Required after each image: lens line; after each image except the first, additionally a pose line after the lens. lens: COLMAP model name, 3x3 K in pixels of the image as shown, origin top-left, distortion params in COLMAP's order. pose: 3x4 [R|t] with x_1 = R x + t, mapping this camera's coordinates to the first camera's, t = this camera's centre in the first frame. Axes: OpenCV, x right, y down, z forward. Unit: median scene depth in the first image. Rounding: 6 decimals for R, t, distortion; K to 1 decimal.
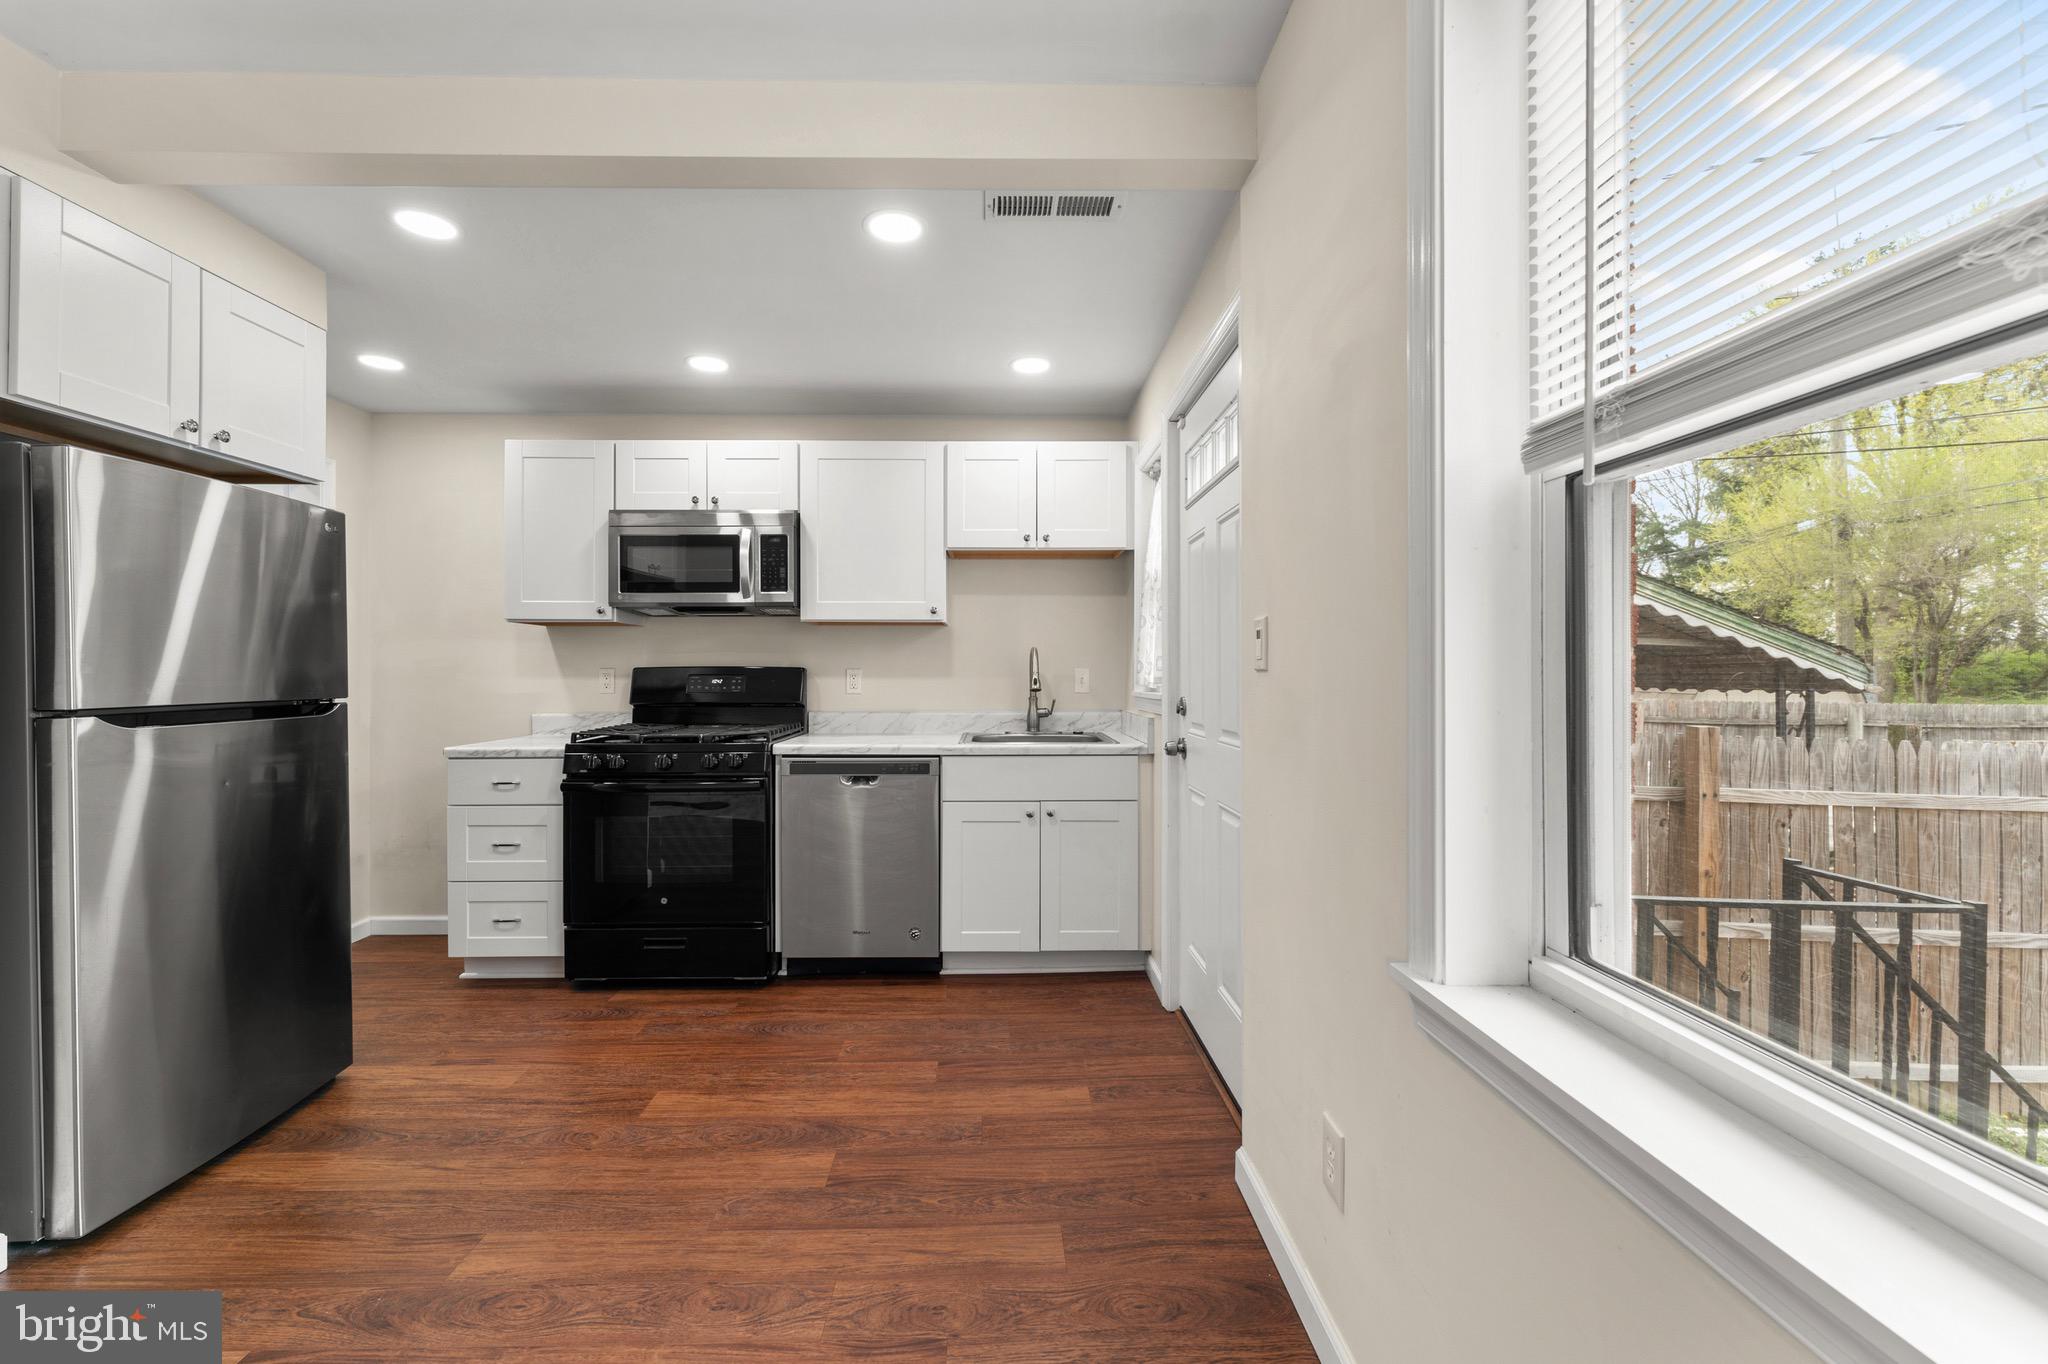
lens RADIAL K [[829.6, 0, 999.9], [0, 829.6, 671.9], [0, 0, 1]] dist [0.001510, -0.000621]
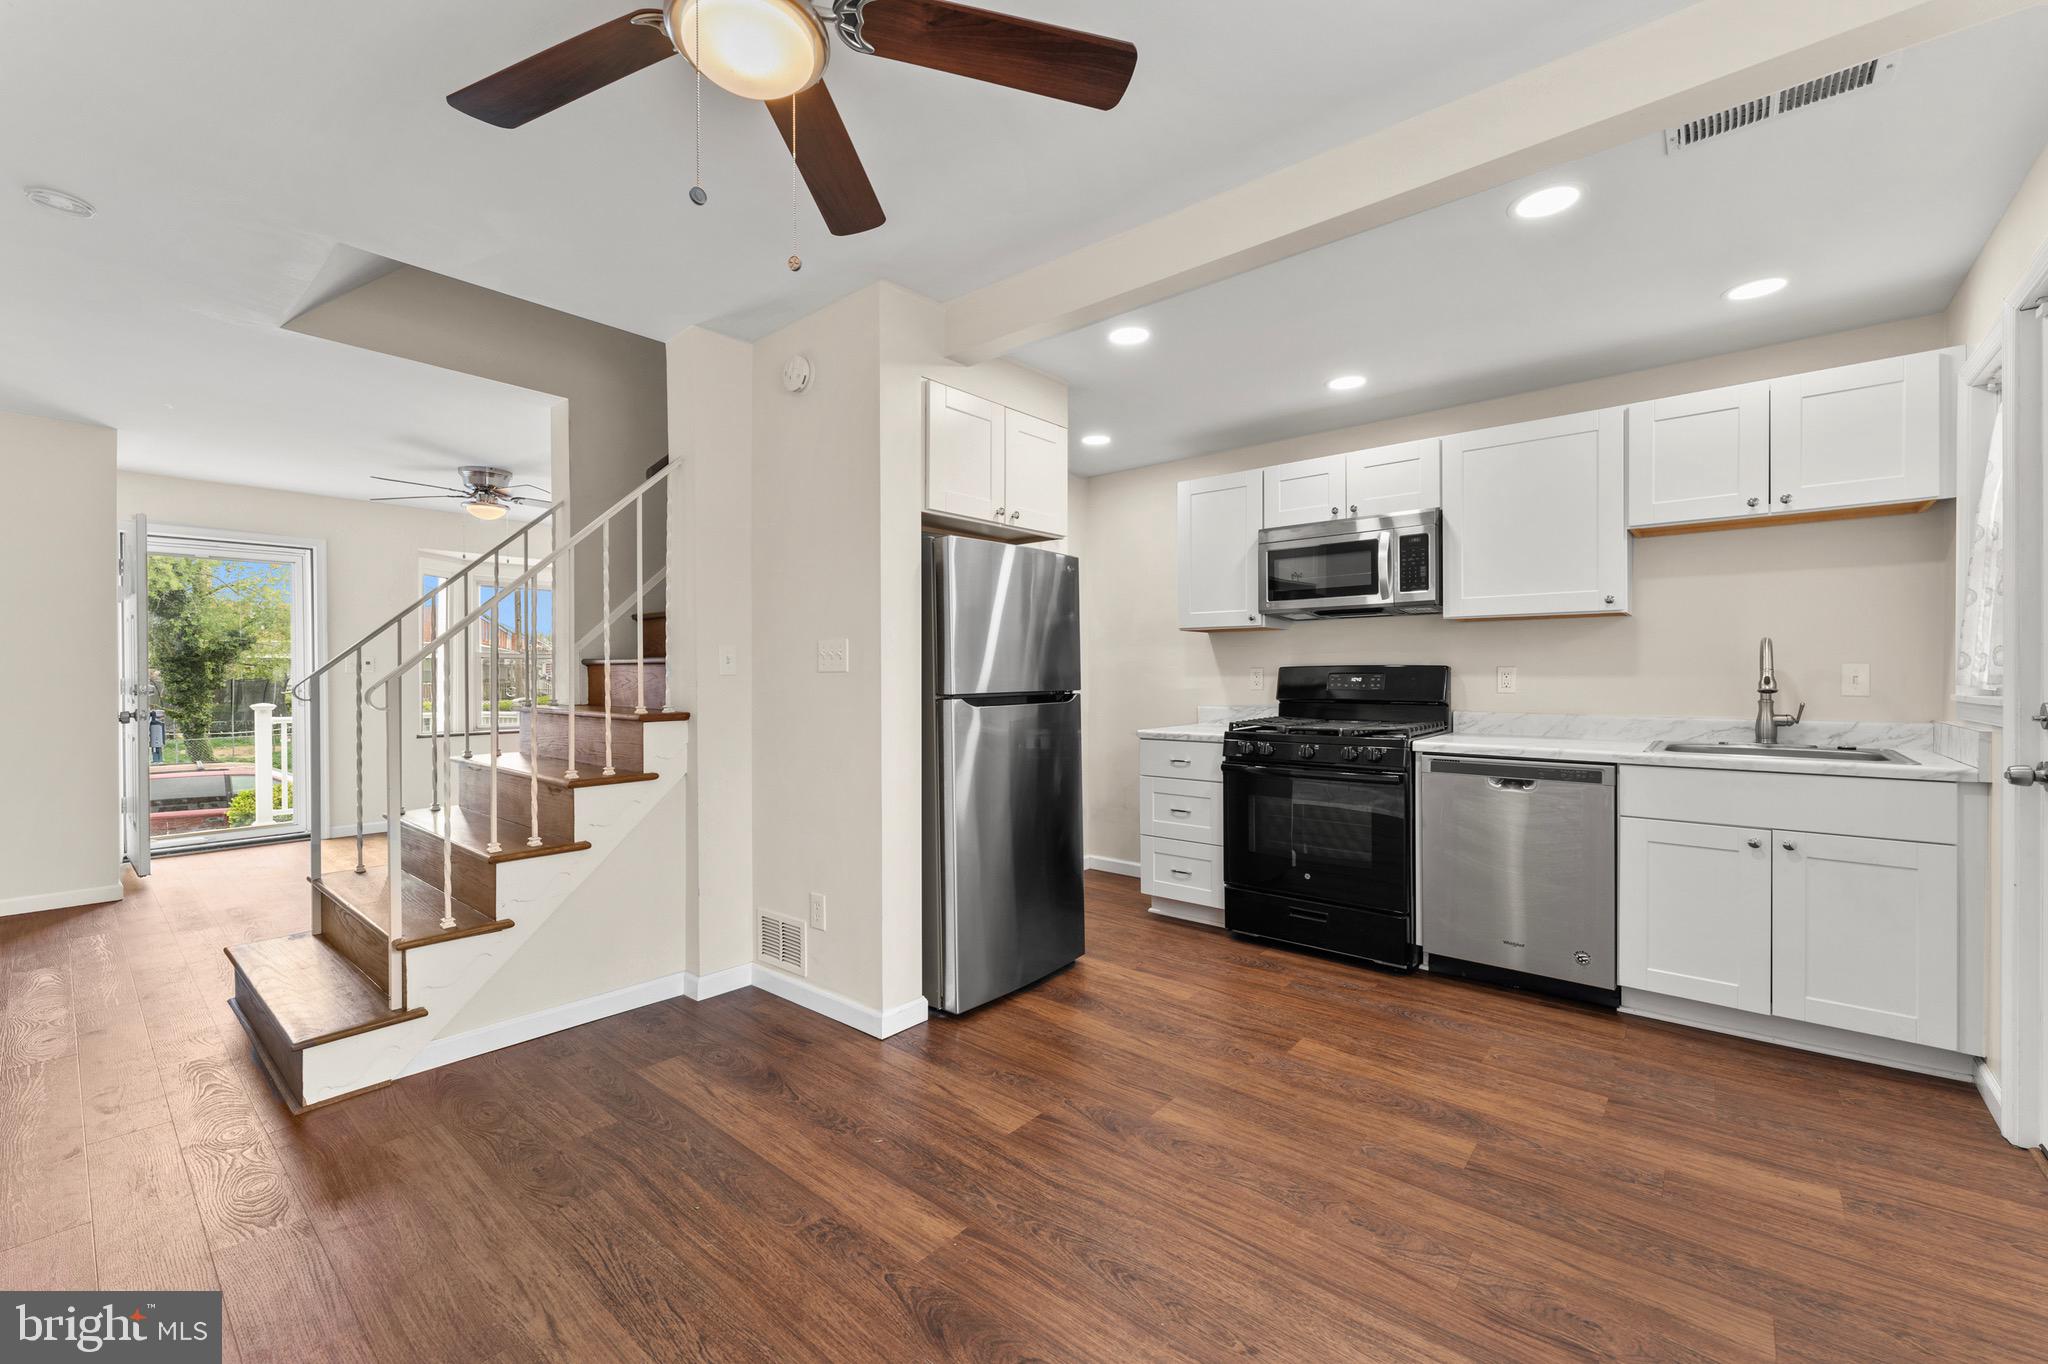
lens RADIAL K [[829.6, 0, 989.8], [0, 829.6, 673.7], [0, 0, 1]] dist [0.001510, -0.000621]
pose [[0.732785, -0.002115, -0.680457, 0.044793], [0.003633, 0.999993, 0.000804, 0.002074], [0.680451, -0.003061, 0.732787, -0.114587]]
